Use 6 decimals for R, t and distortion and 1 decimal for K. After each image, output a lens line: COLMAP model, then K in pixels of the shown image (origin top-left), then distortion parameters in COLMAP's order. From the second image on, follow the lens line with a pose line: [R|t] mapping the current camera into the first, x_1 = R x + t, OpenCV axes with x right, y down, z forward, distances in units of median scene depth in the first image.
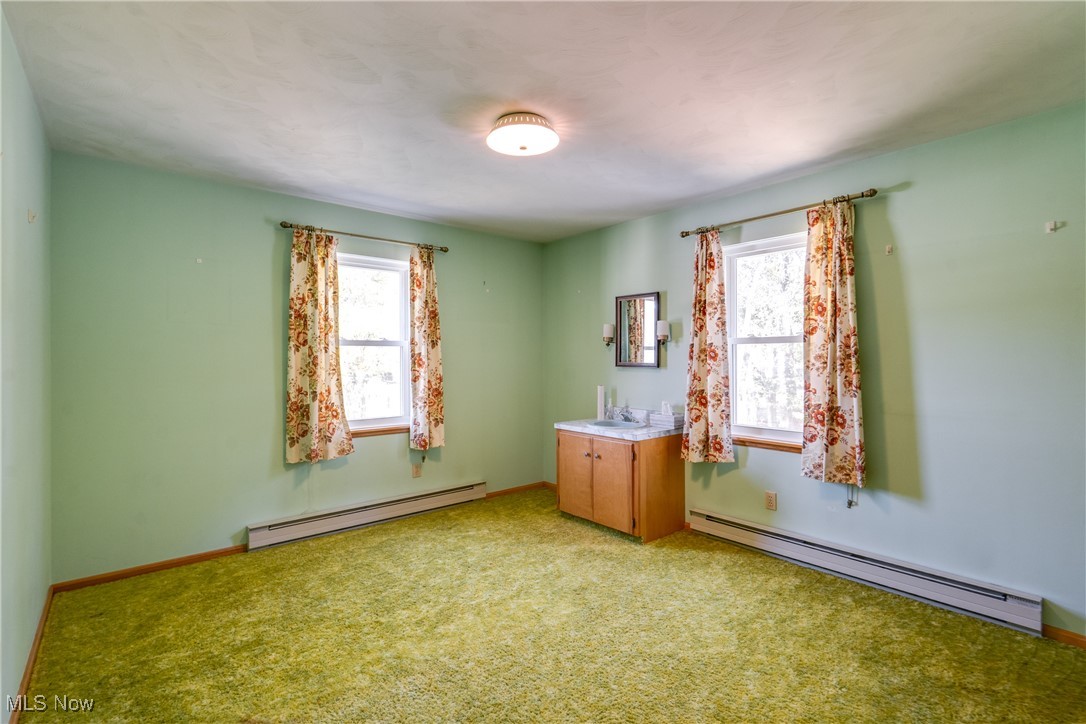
lens RADIAL K [[501.7, 0, 551.2], [0, 501.7, 358.8], [0, 0, 1]] dist [-0.001995, 0.000840]
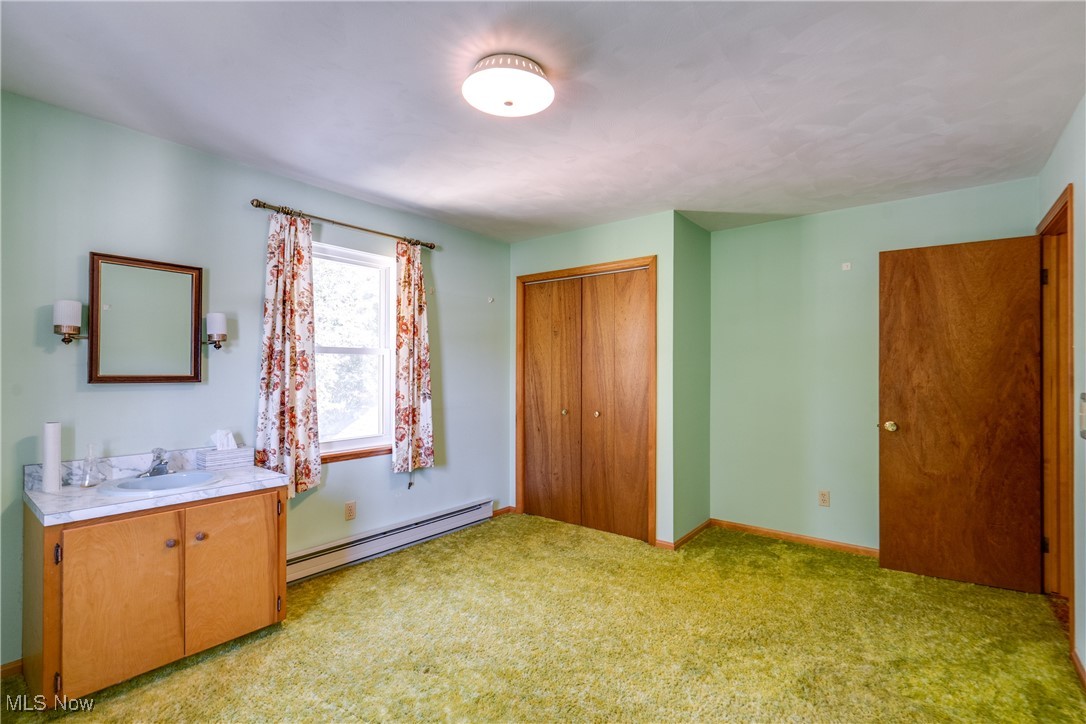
lens RADIAL K [[501.7, 0, 551.2], [0, 501.7, 358.8], [0, 0, 1]] dist [-0.001995, 0.000840]
pose [[-0.200845, 0.017487, 0.979467, -0.644253], [-0.009818, 0.999755, -0.019862, -0.005098], [-0.979574, -0.013606, -0.200624, 0.825340]]
